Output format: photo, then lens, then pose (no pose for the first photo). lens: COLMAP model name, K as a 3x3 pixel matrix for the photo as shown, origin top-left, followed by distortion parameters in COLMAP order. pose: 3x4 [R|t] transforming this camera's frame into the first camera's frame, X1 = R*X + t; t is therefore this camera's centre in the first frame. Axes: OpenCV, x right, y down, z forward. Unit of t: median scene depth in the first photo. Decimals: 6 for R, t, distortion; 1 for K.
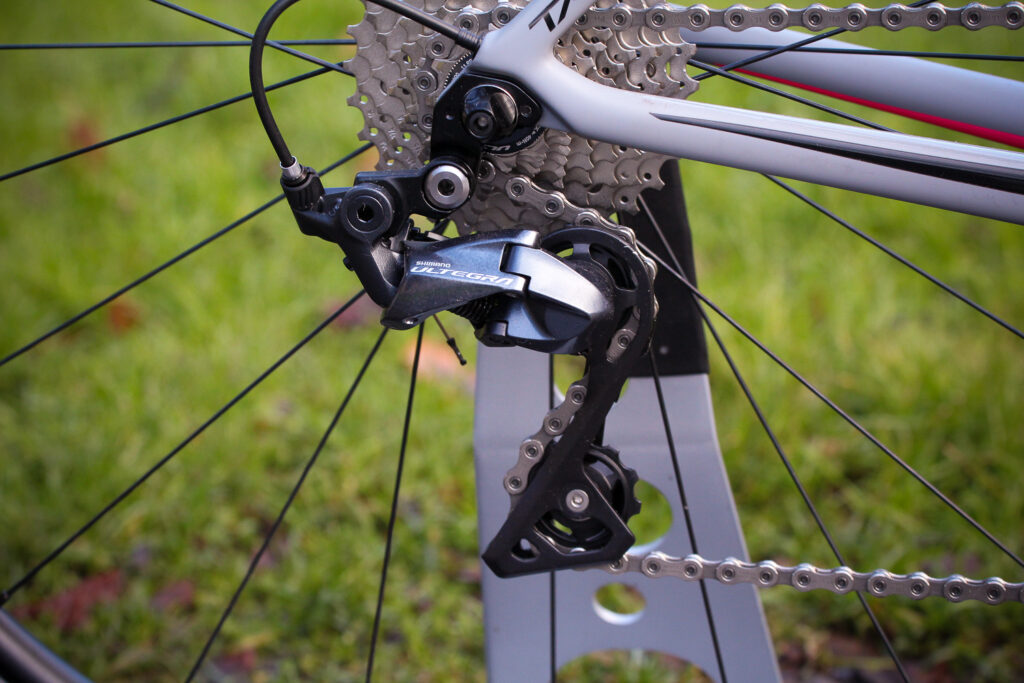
lens RADIAL K [[3679.8, 0, 512.0], [0, 3679.8, 341.5], [0, 0, 1]] dist [-0.032089, -0.256195]
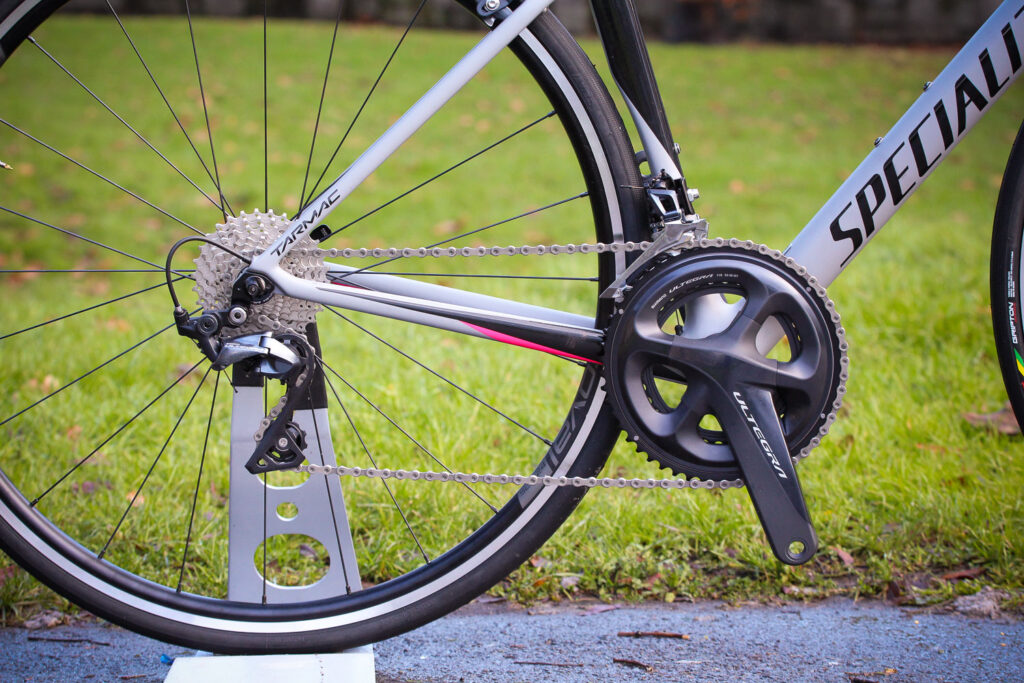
lens RADIAL K [[3665.2, 0, 512.0], [0, 3665.2, 341.5], [0, 0, 1]] dist [-0.175681, -1.928734]
pose [[0.987971, 0.011542, 0.154210, -0.225234], [0.010086, 0.990278, -0.138734, 0.338412], [-0.154312, 0.138620, 0.978250, -1.577326]]
